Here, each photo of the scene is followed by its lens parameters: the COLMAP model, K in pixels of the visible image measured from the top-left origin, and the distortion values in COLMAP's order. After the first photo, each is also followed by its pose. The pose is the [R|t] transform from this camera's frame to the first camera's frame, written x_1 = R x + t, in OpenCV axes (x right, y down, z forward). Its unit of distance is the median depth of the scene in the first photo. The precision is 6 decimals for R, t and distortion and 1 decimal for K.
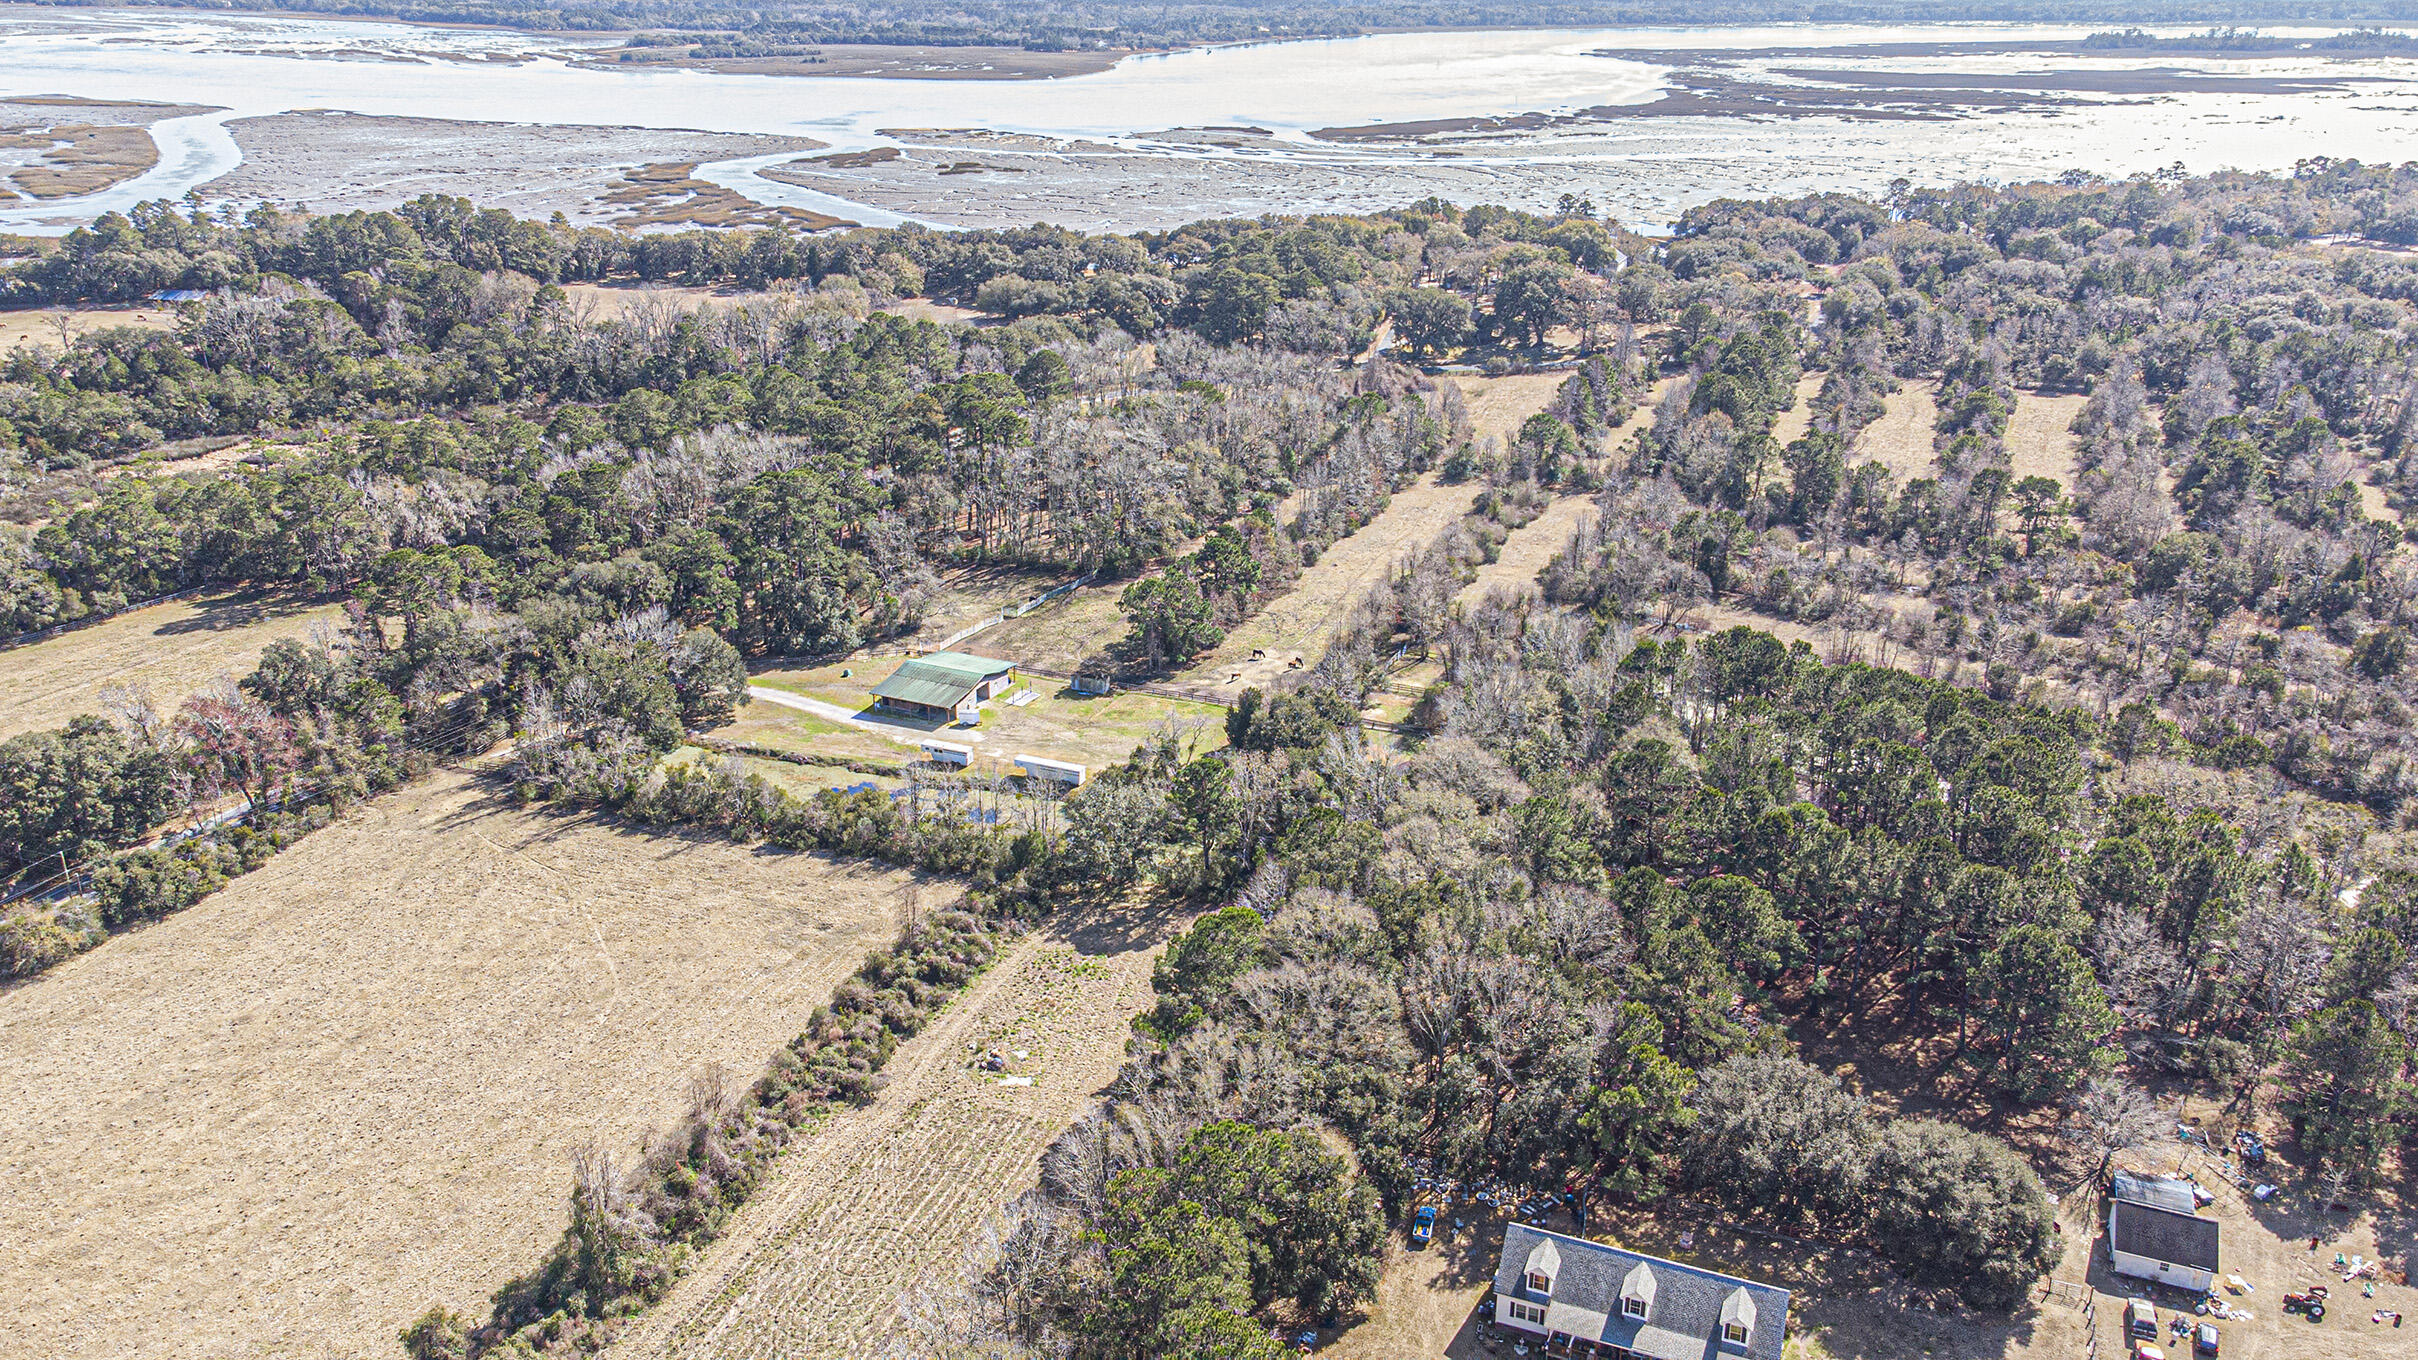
lens RADIAL K [[1890.3, 0, 1209.2], [0, 1890.3, 689.5], [0, 0, 1]] dist [0.050965, 0.030566]
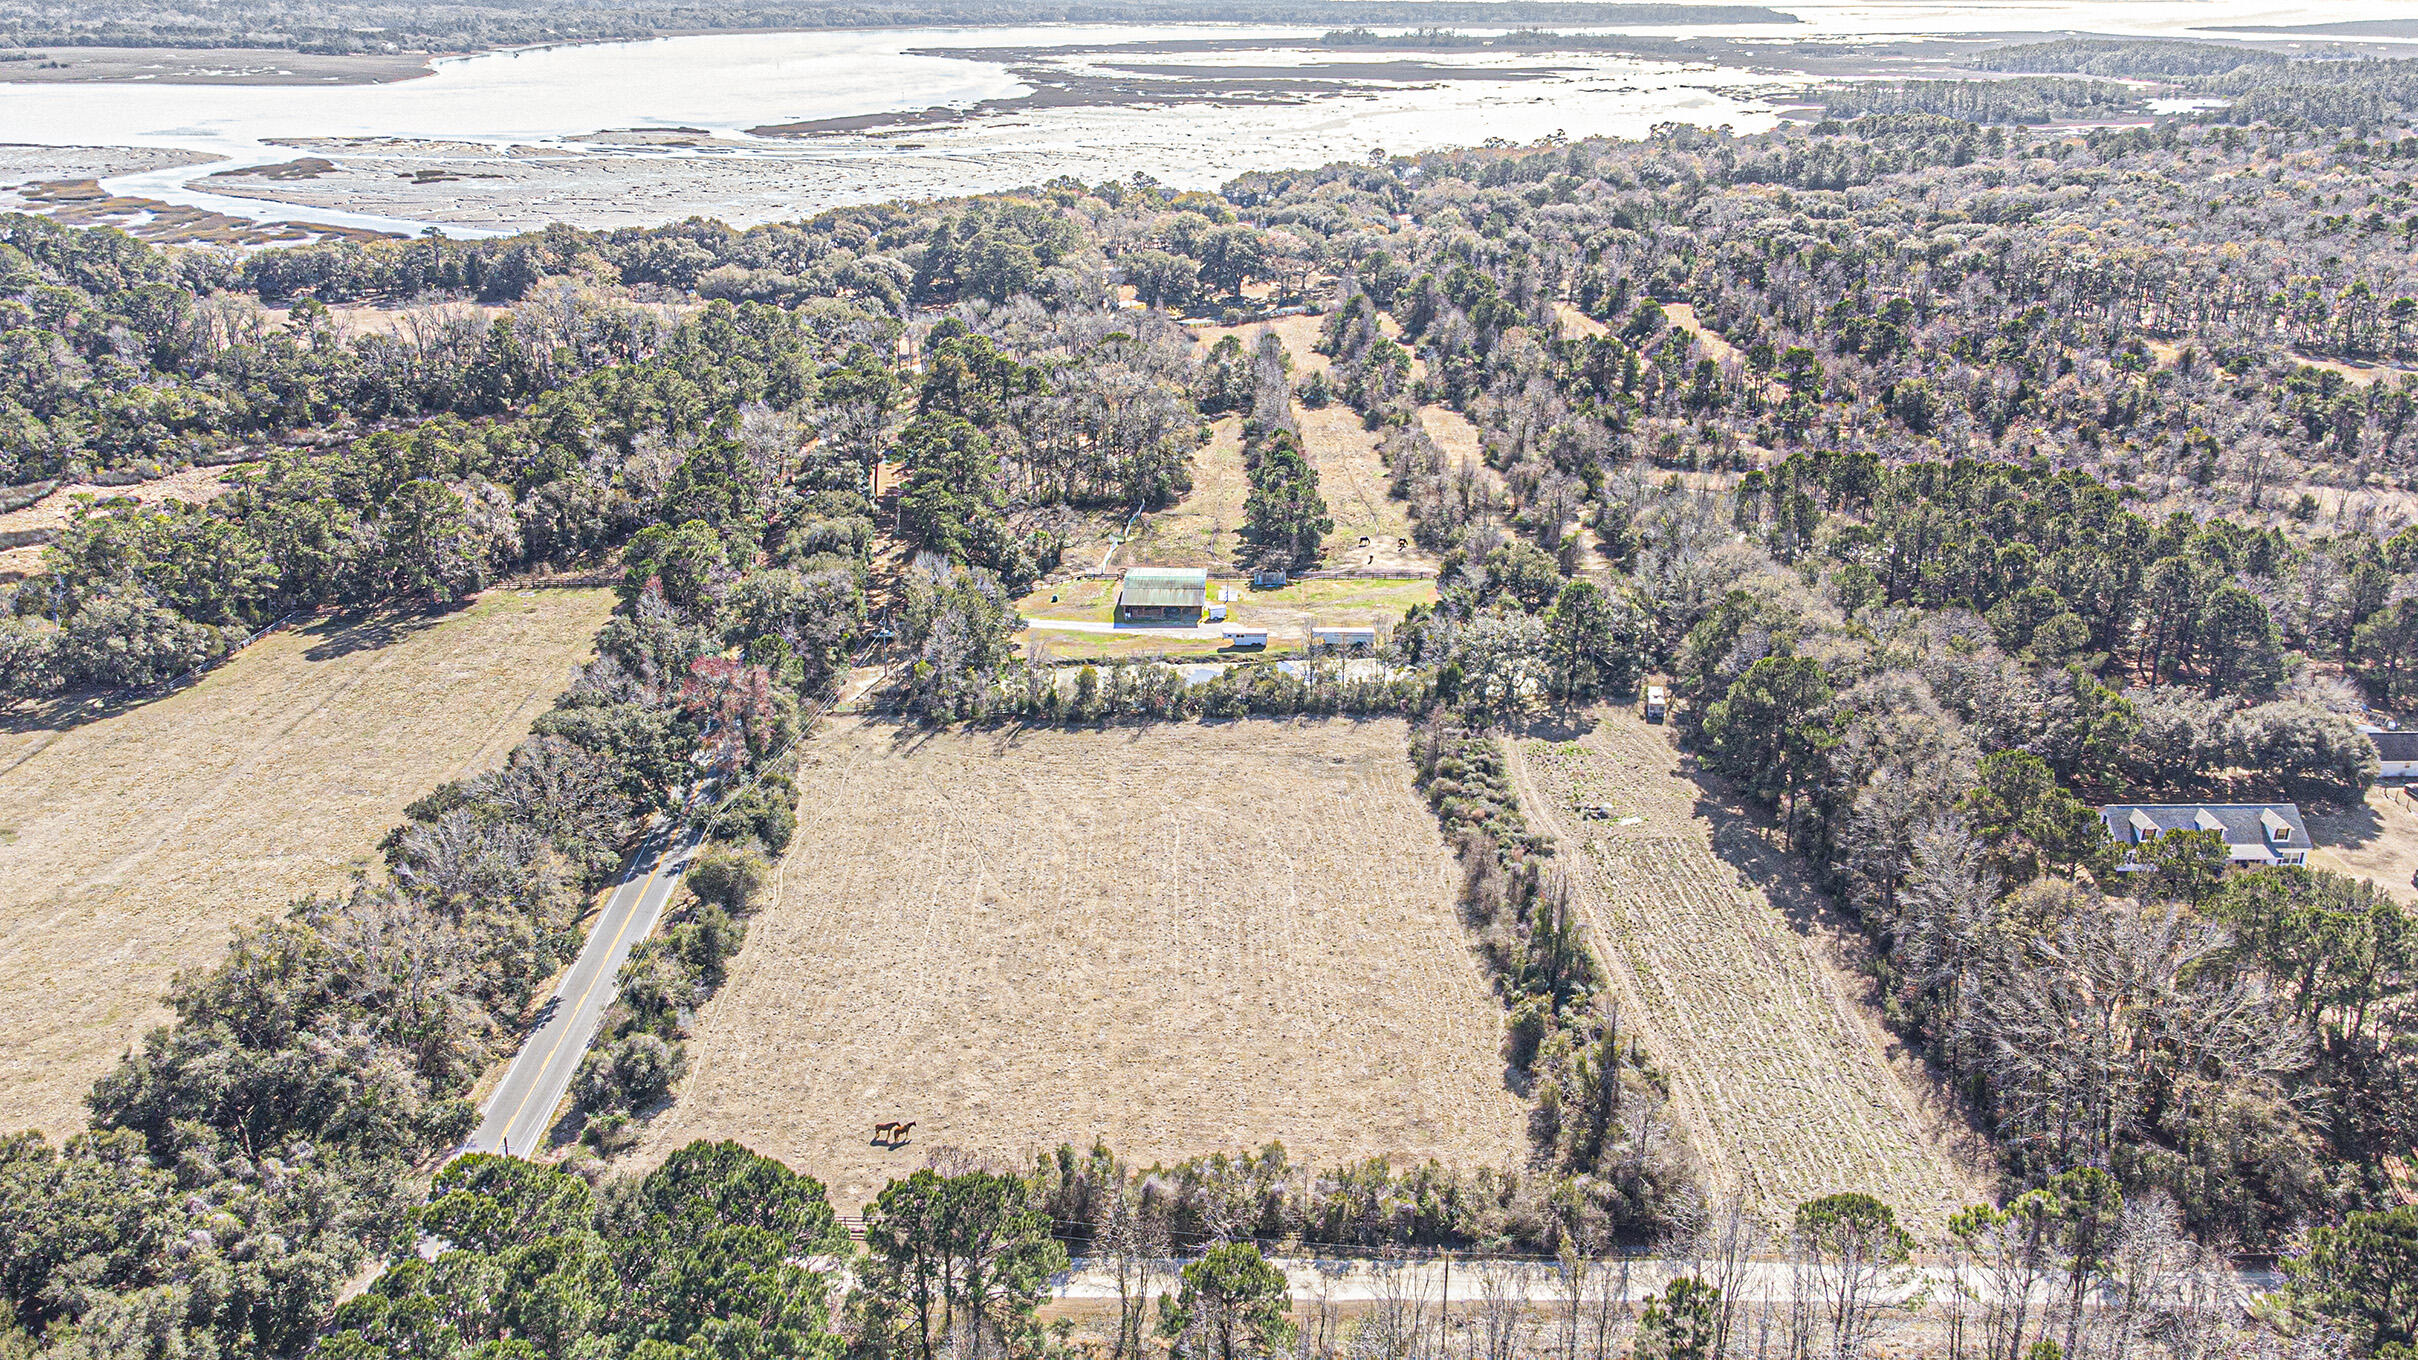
lens RADIAL K [[1890.3, 0, 1208.9], [0, 1890.3, 673.0], [0, 0, 1]] dist [0.050965, 0.030566]
pose [[0.908782, -0.148483, 0.389958, -0.135019], [0.152287, 0.988106, 0.021339, 0.006049], [-0.388488, 0.039993, 0.920585, -0.012191]]
